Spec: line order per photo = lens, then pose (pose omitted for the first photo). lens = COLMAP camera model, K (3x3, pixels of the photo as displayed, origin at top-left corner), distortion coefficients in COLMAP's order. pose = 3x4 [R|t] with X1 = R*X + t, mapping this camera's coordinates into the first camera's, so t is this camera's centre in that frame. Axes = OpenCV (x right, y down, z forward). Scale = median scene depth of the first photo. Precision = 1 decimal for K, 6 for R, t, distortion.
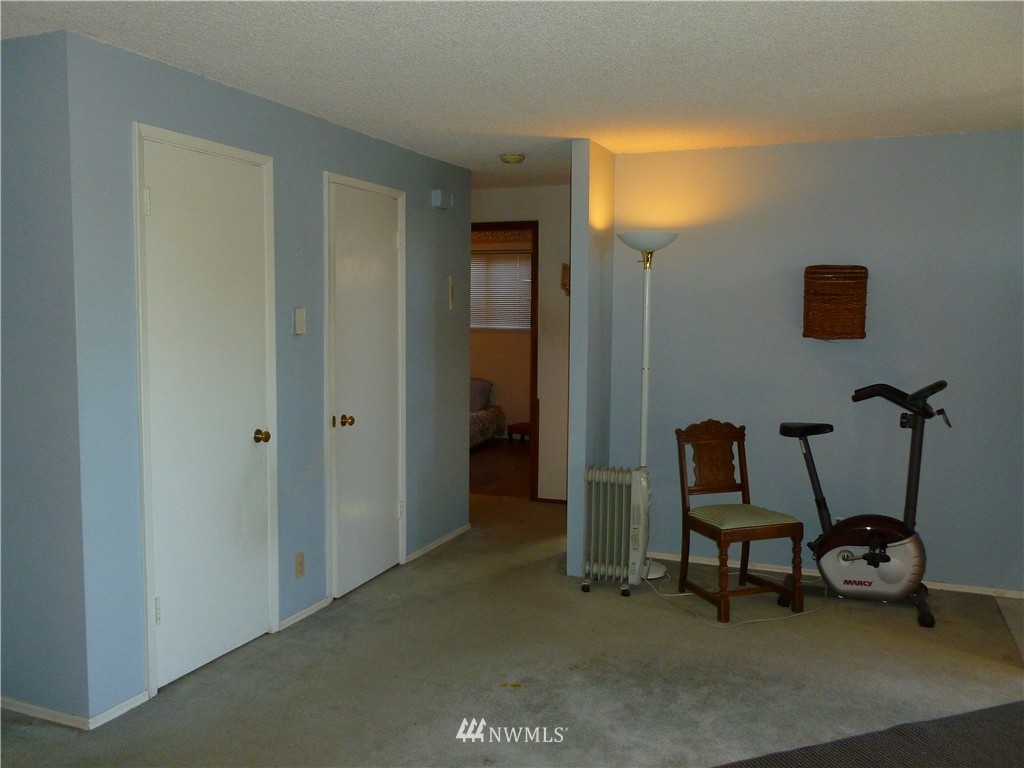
lens RADIAL K [[876.3, 0, 512.8], [0, 876.3, 385.0], [0, 0, 1]] dist [-0.042408, 0.035362]
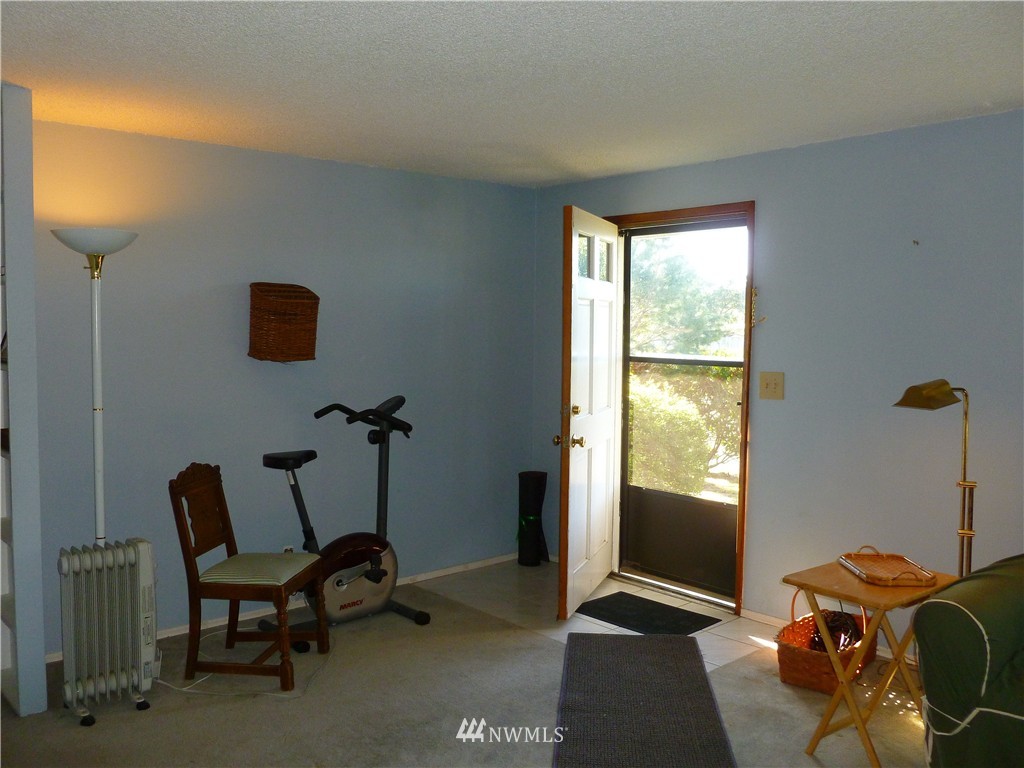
lens RADIAL K [[876.3, 0, 507.7], [0, 876.3, 379.3], [0, 0, 1]] dist [-0.042408, 0.035362]
pose [[0.451416, -0.055542, 0.890583, -0.384601], [0.070929, 0.997136, 0.026235, -0.041558], [-0.889490, 0.051325, 0.454063, 0.361658]]
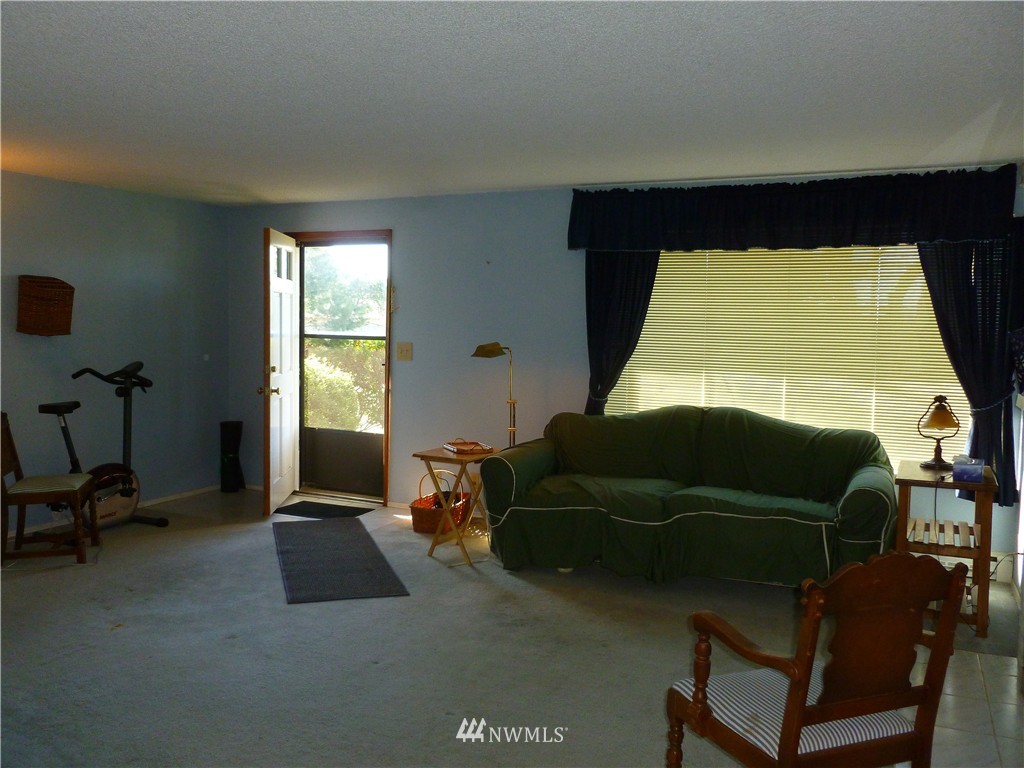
lens RADIAL K [[876.3, 0, 512.1], [0, 876.3, 378.7], [0, 0, 1]] dist [-0.042408, 0.035362]
pose [[0.051709, -0.070216, 0.996191, -0.865826], [0.068608, 0.995418, 0.066600, -0.028783], [-0.996303, 0.064903, 0.056290, 0.278473]]
